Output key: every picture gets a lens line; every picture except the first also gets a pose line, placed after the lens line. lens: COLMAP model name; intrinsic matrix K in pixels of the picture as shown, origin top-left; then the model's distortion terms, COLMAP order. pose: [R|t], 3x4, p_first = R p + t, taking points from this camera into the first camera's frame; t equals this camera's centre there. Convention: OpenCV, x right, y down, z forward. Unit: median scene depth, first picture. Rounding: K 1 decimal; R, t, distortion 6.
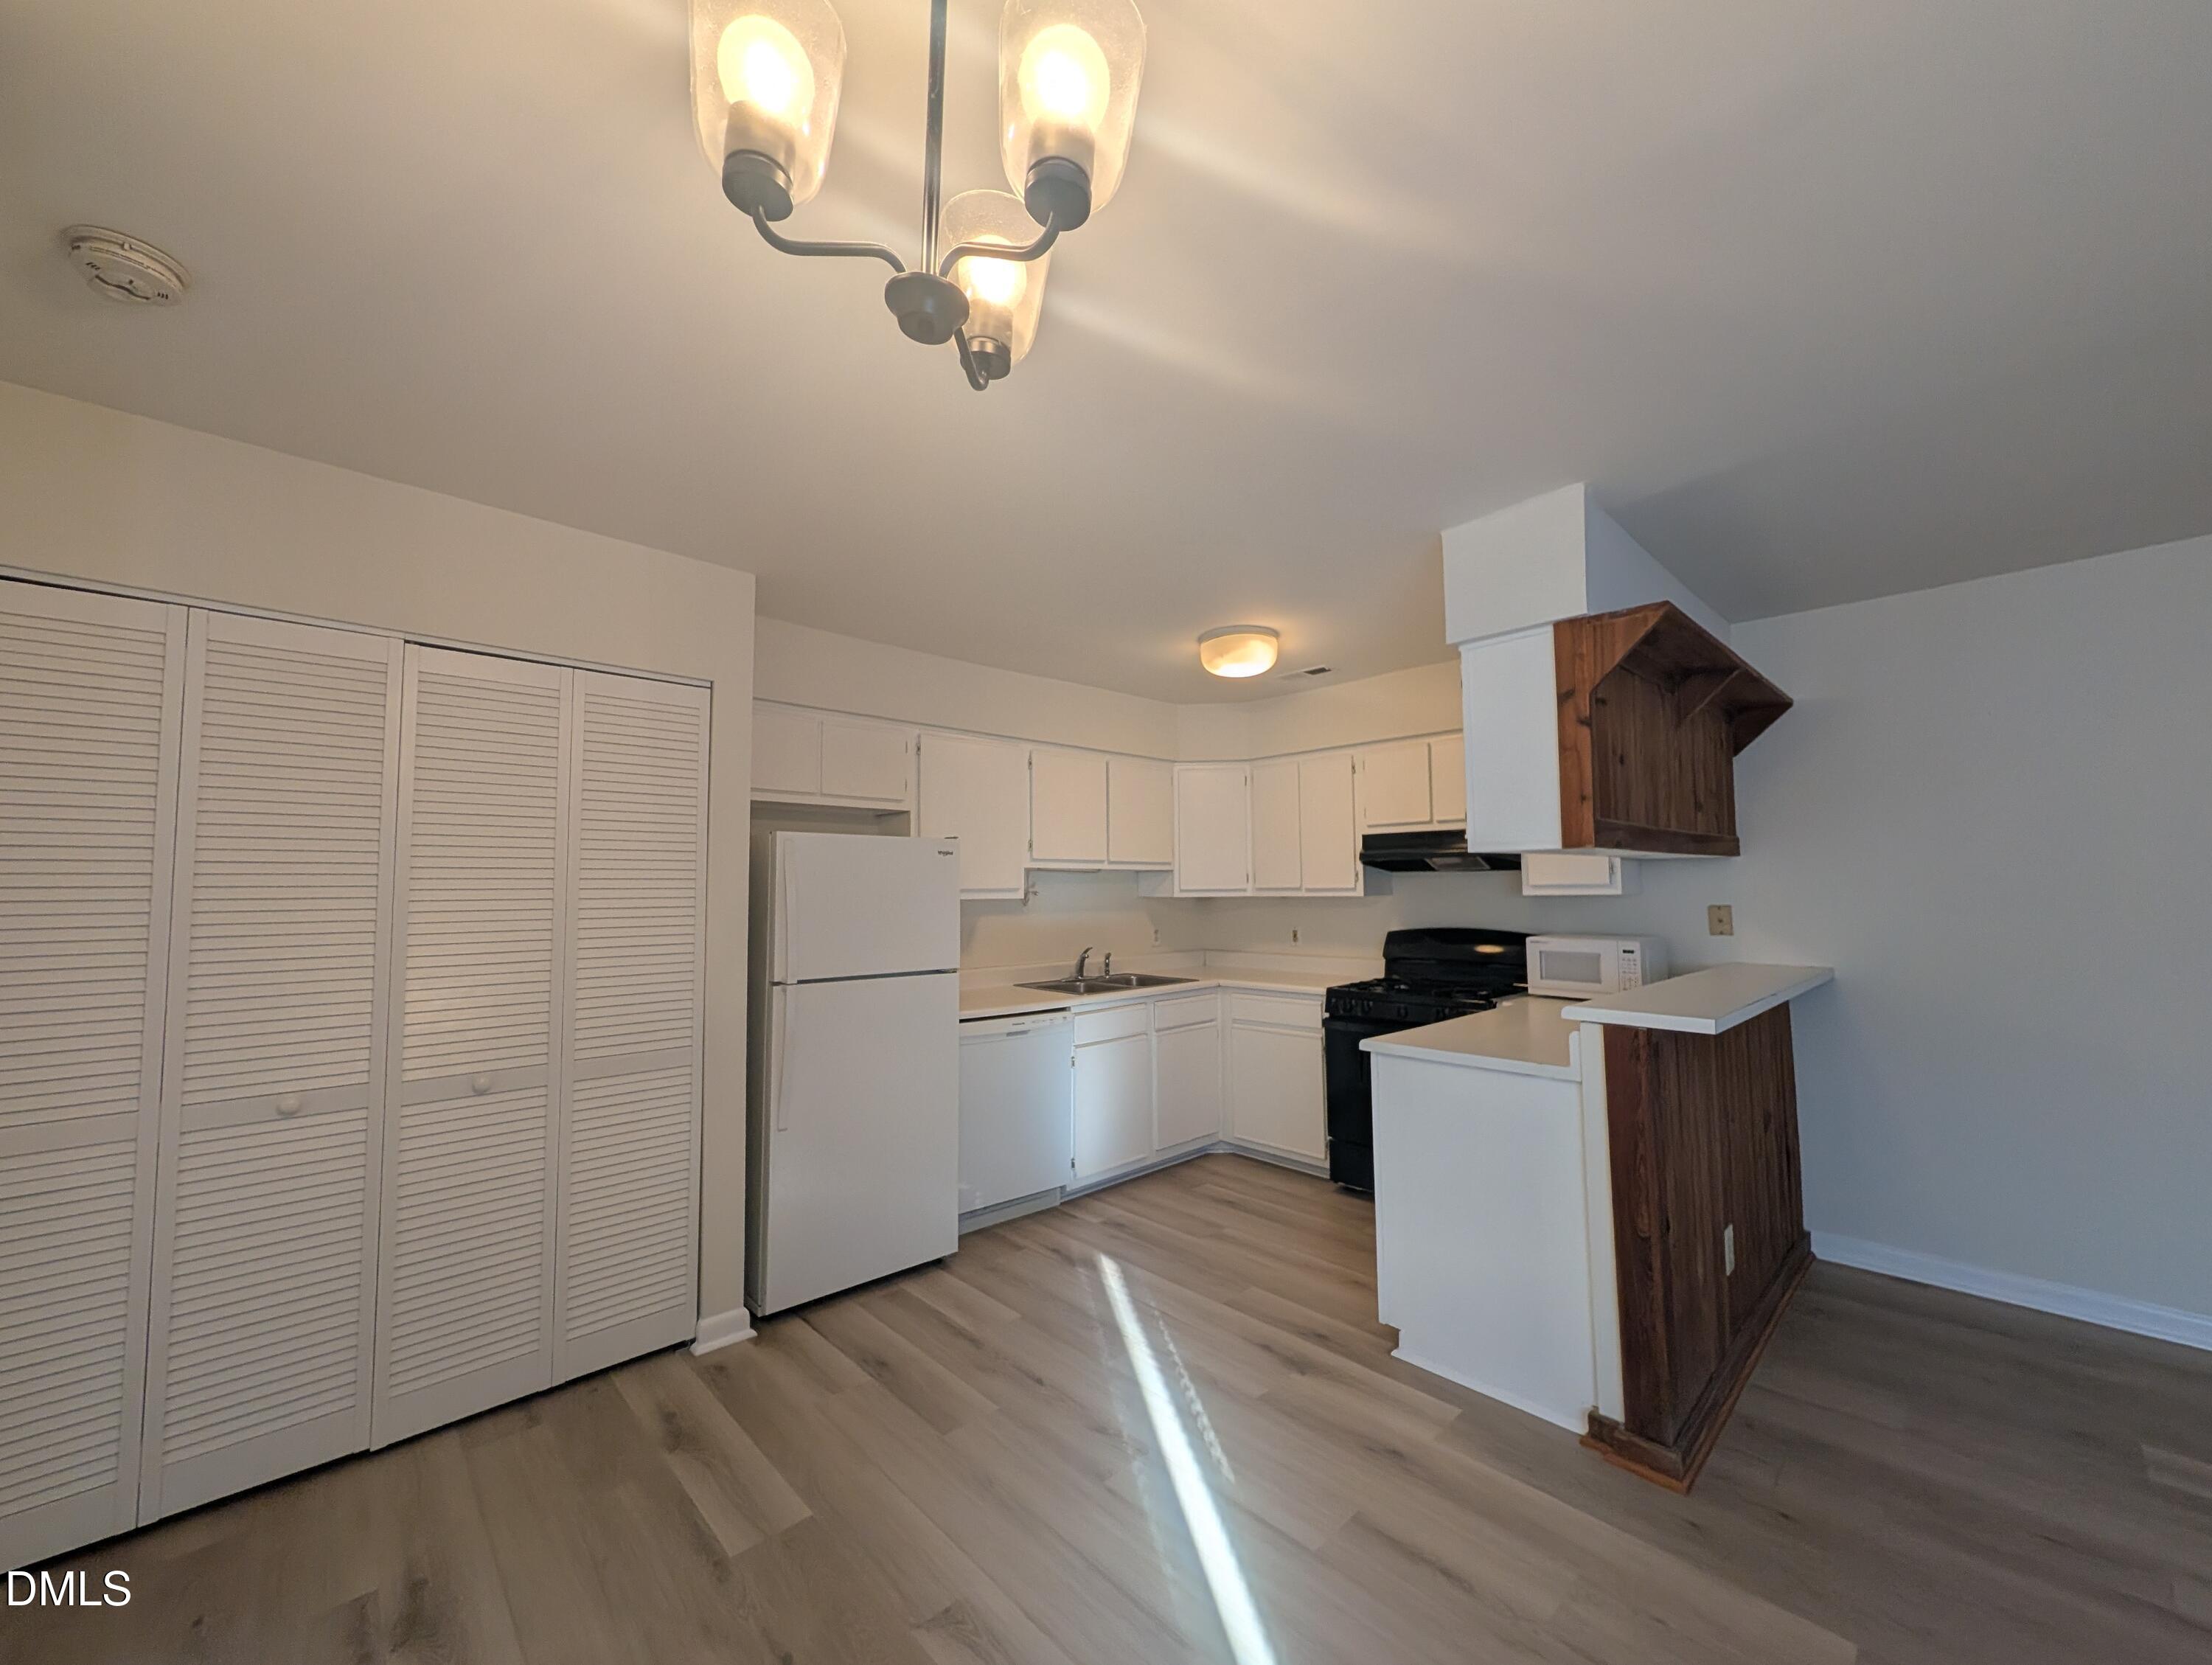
lens RADIAL K [[846.2, 0, 1101.6], [0, 846.2, 840.7], [0, 0, 1]] dist [0.002473, -0.000097]
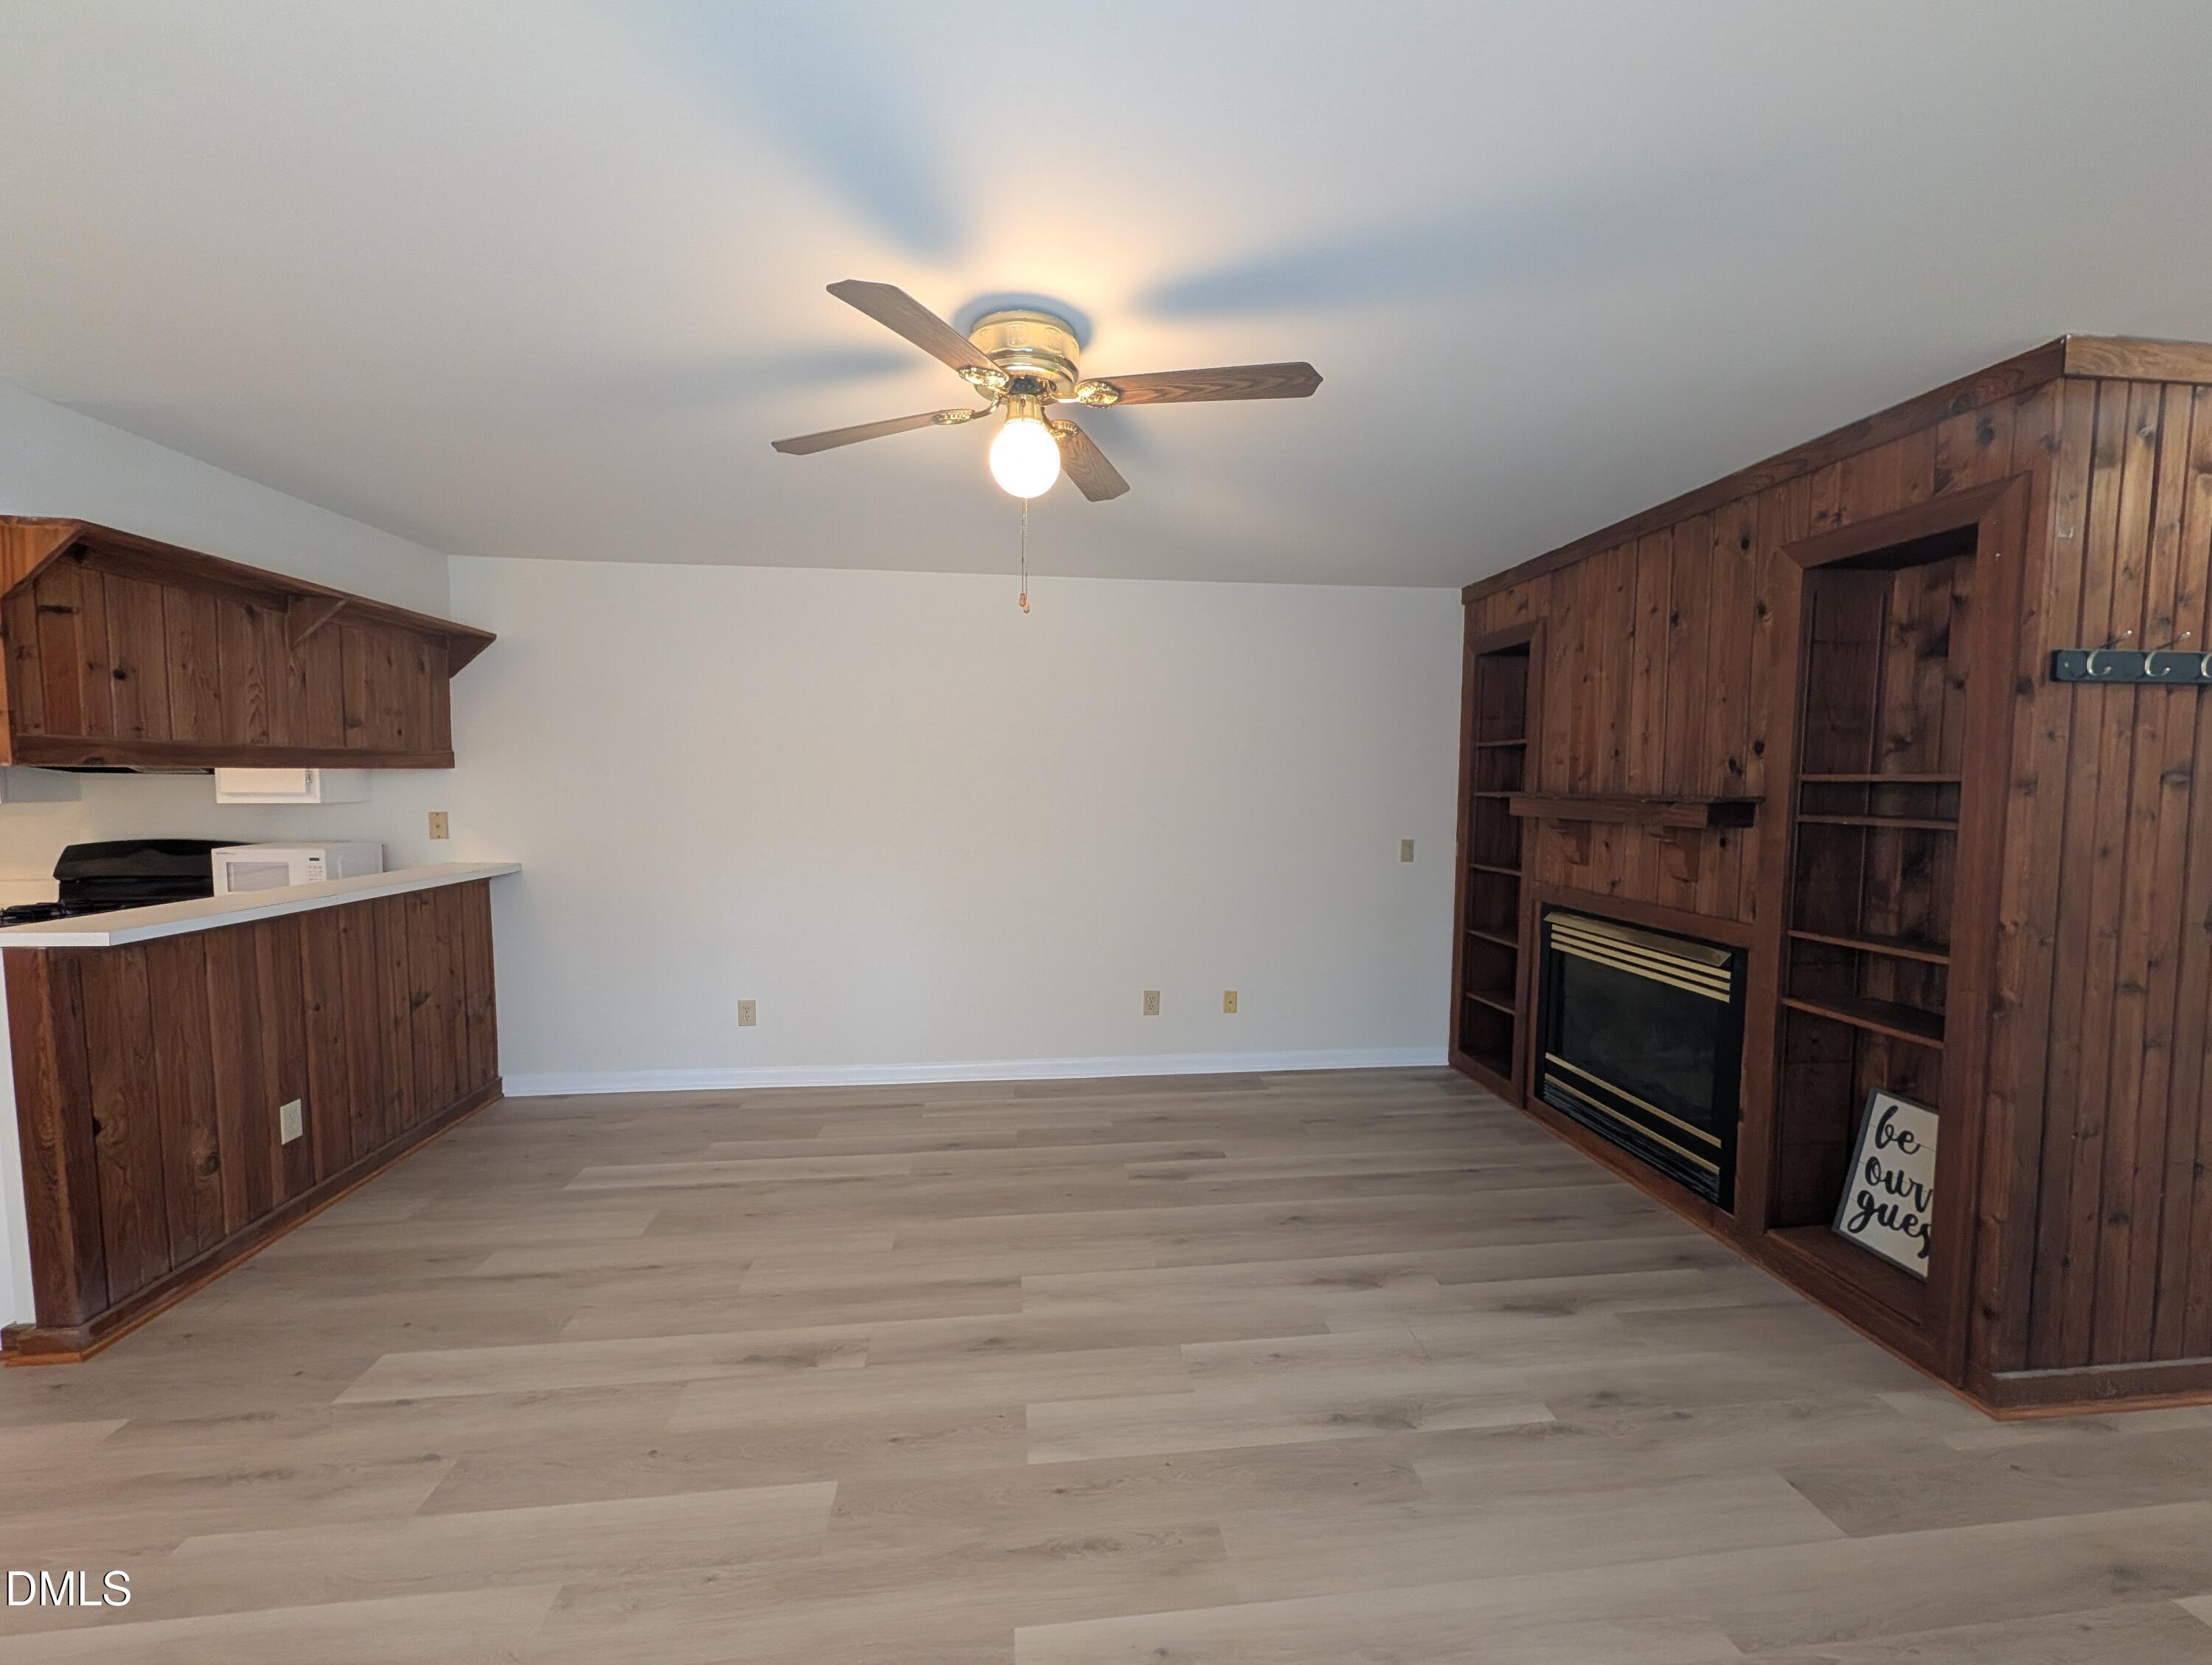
lens RADIAL K [[860.5, 0, 1093.7], [0, 860.5, 835.6], [0, 0, 1]] dist [0.000572, 0.000007]
pose [[0.600382, -0.038506, 0.798786, 0.402025], [-0.059890, 0.993870, 0.092924, -0.057759], [-0.797467, -0.103629, 0.594396, -0.419458]]
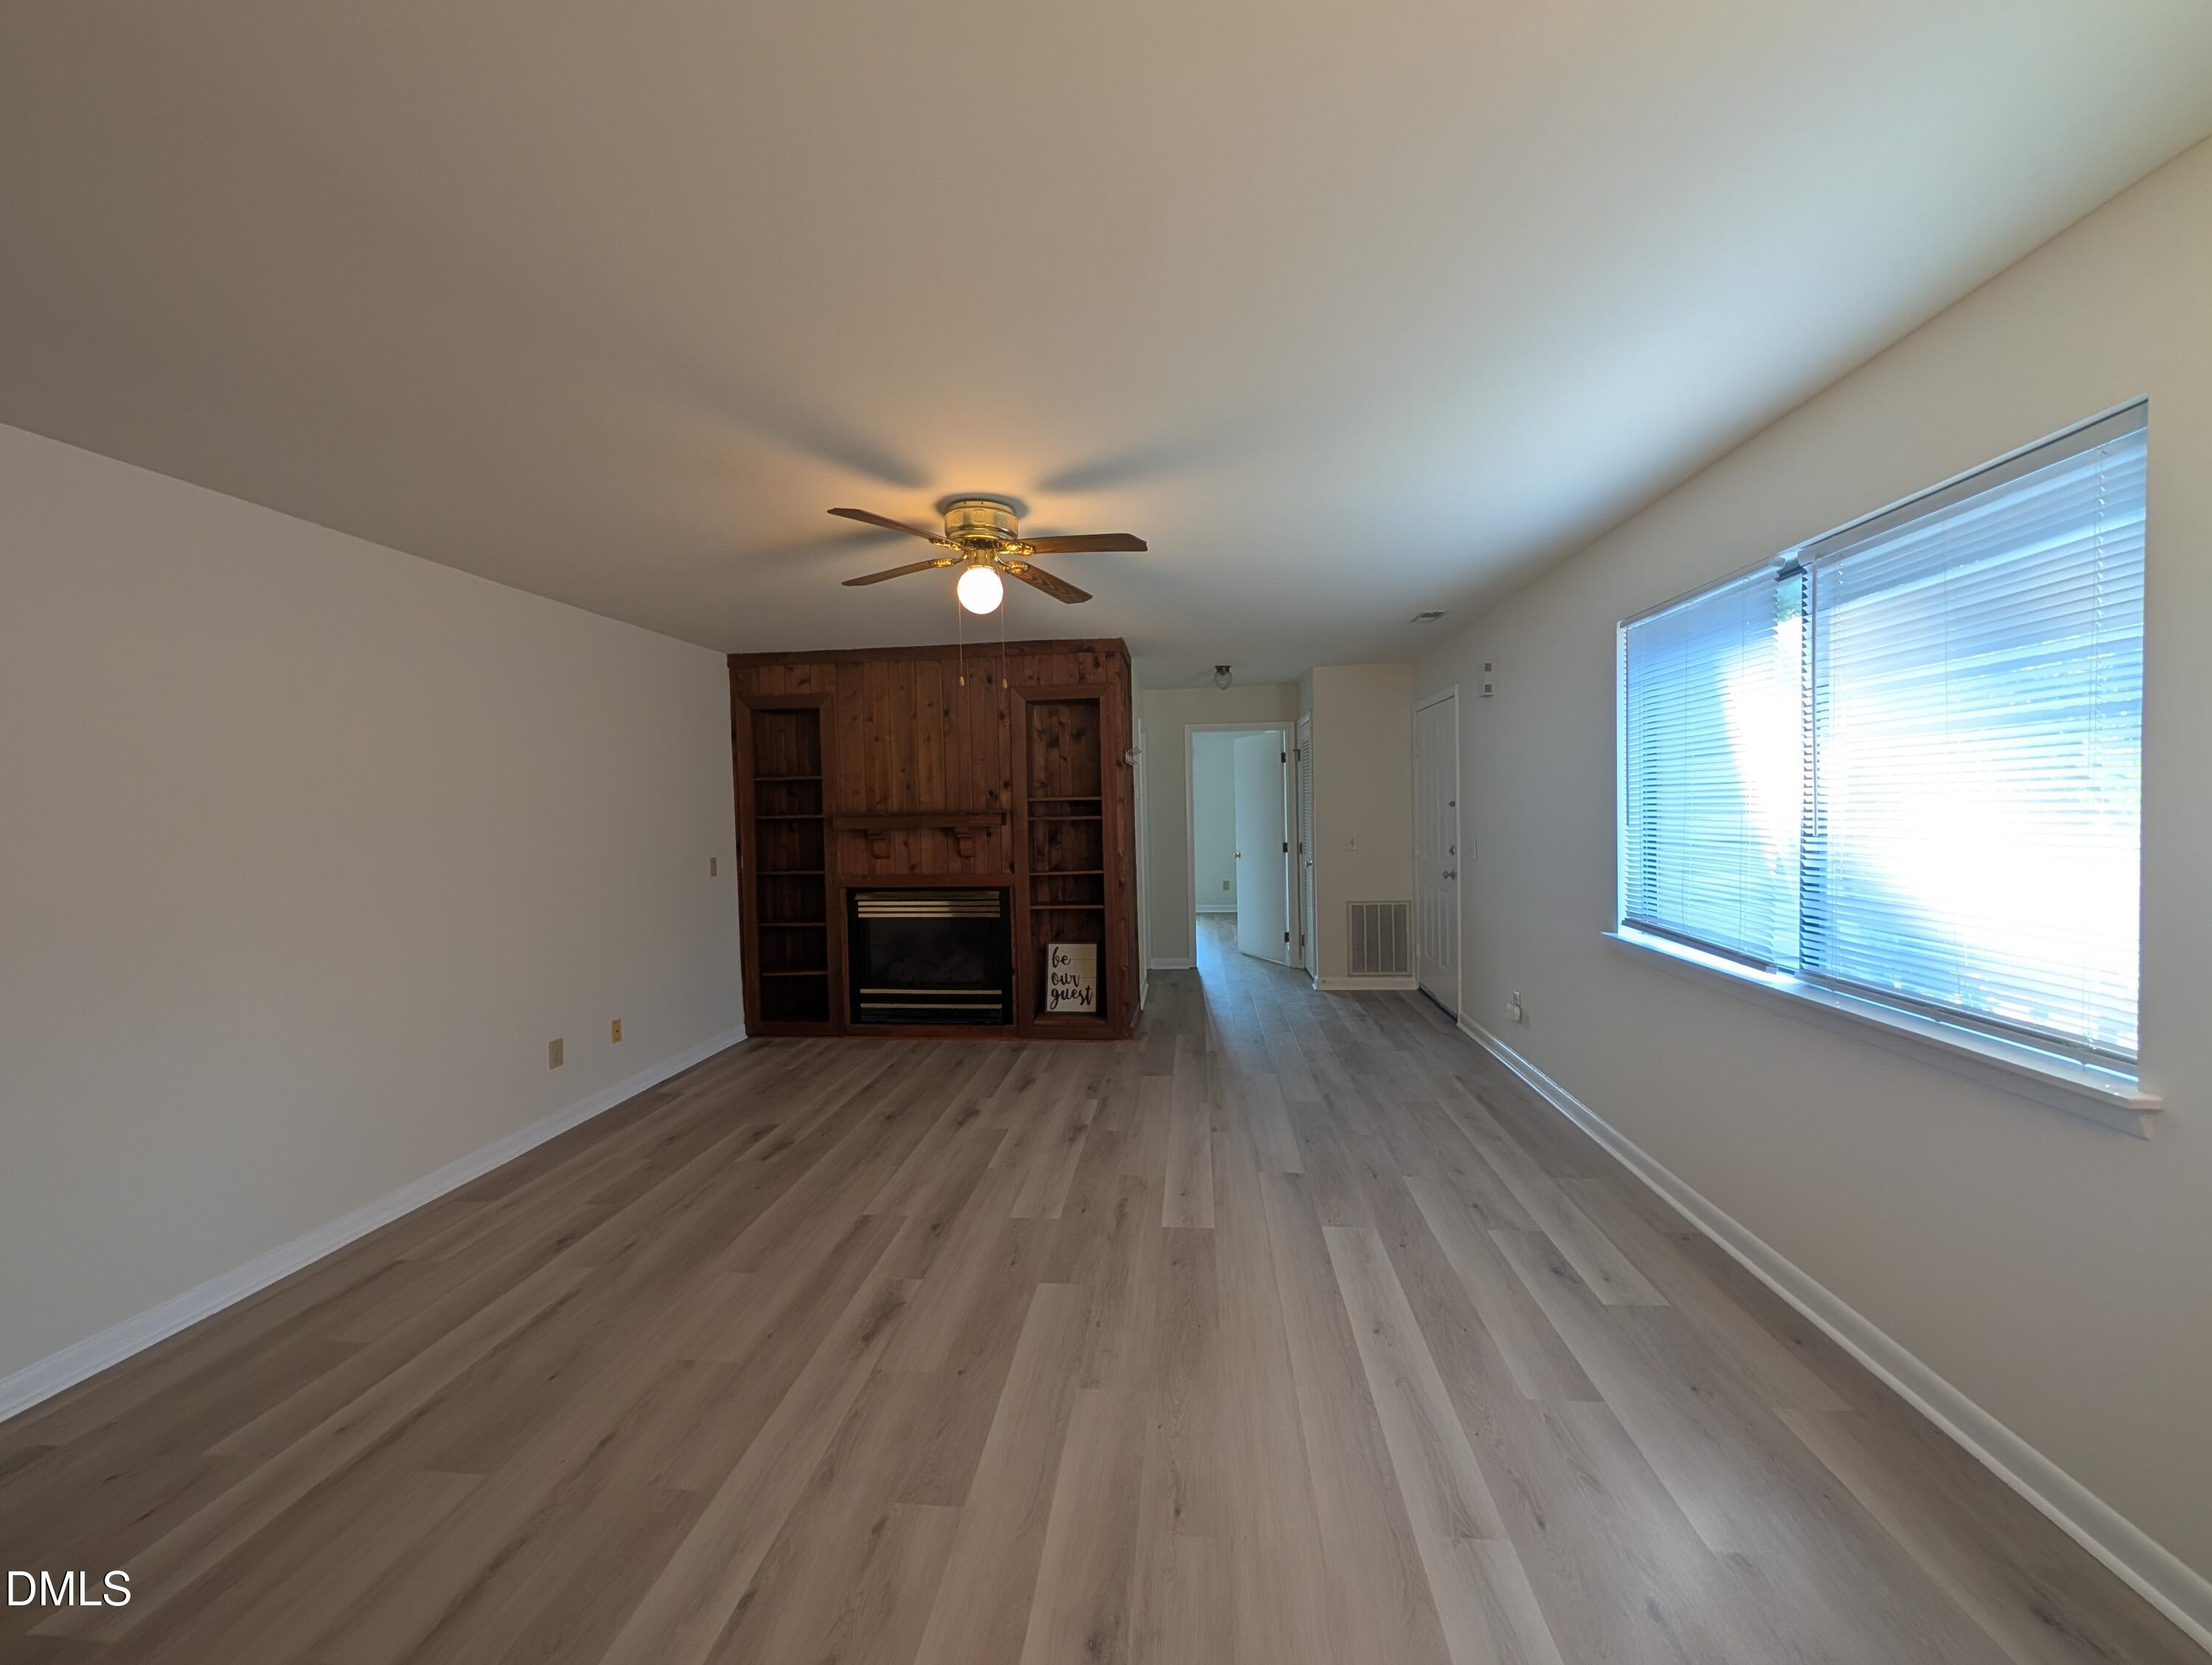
lens RADIAL K [[852.4, 0, 1106.0], [0, 852.4, 832.5], [0, 0, 1]] dist [0.006612, 0.000099]
pose [[-0.649357, 0.000846, 0.760484, 0.054532], [-0.018912, 0.999672, -0.017261, 0.018968], [-0.760249, -0.025591, -0.649128, 0.565844]]
